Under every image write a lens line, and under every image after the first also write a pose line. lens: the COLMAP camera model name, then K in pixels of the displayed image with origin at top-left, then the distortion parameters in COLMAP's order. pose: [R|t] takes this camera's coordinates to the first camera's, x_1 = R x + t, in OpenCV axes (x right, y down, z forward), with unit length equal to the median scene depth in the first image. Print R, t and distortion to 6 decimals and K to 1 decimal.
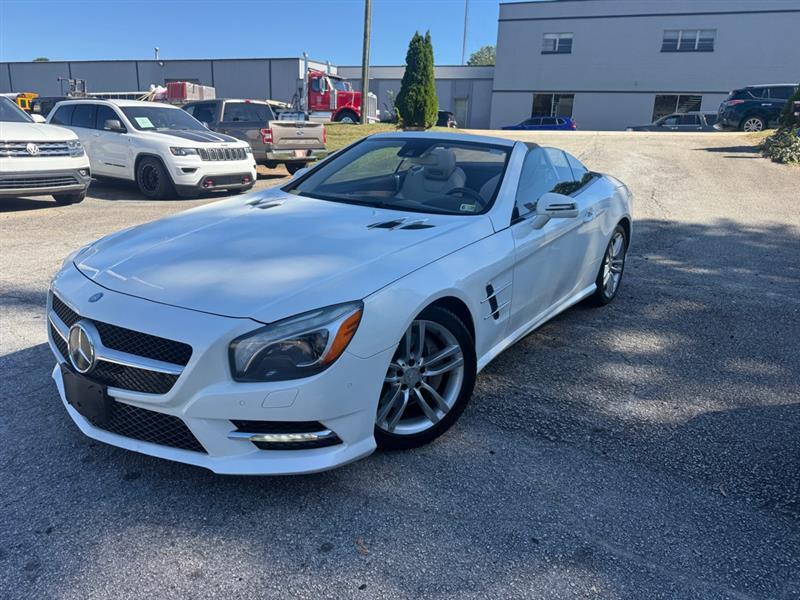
lens RADIAL K [[570.1, 0, 402.4], [0, 570.1, 306.1], [0, 0, 1]] dist [0.025427, -0.035078]
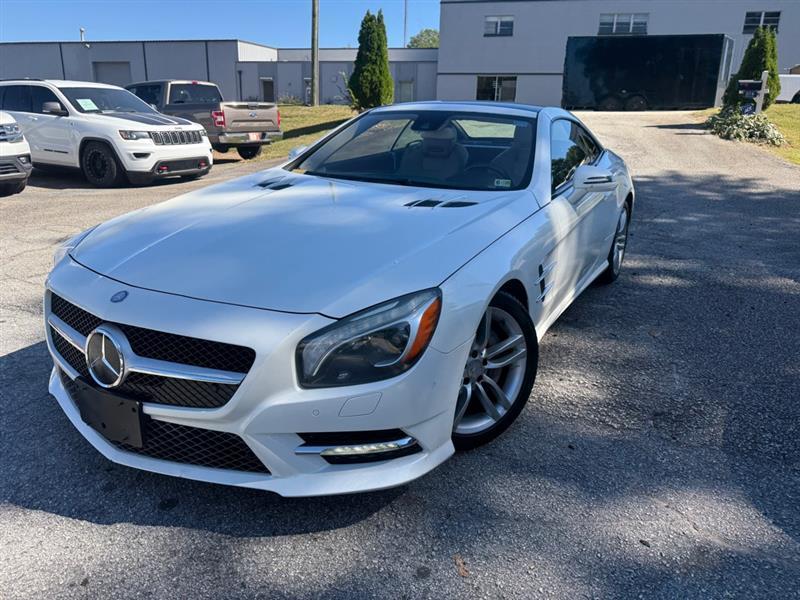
lens RADIAL K [[570.1, 0, 407.9], [0, 570.1, 295.4], [0, 0, 1]] dist [0.025427, -0.035078]
pose [[0.994001, -0.041585, 0.101156, -0.064380], [0.040712, 0.999114, 0.010678, -0.002668], [-0.101511, -0.006496, 0.994813, 0.039728]]
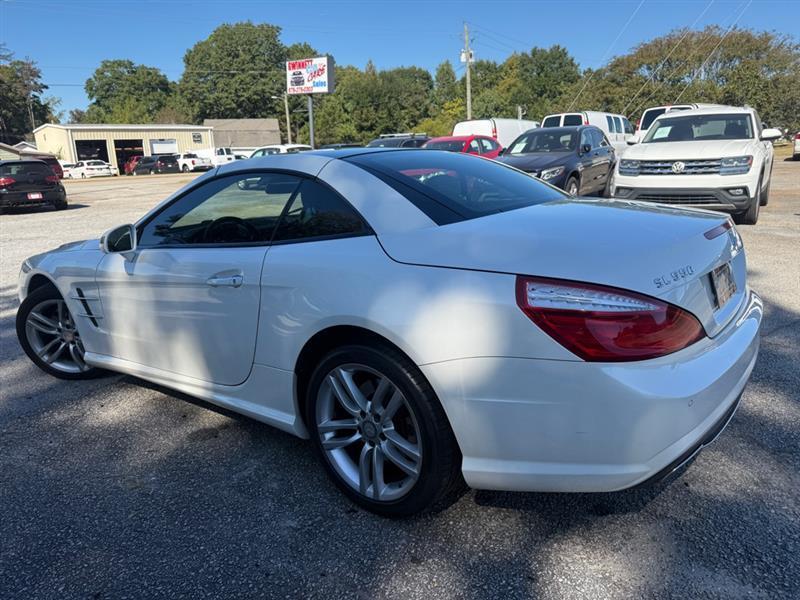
lens RADIAL K [[570.1, 0, 401.5], [0, 570.1, 299.2], [0, 0, 1]] dist [0.025427, -0.035078]
pose [[0.020354, 0.216364, -0.976101, 0.475772], [-0.252549, 0.945754, 0.204371, -0.155157], [0.967370, 0.242354, 0.073892, 0.576353]]
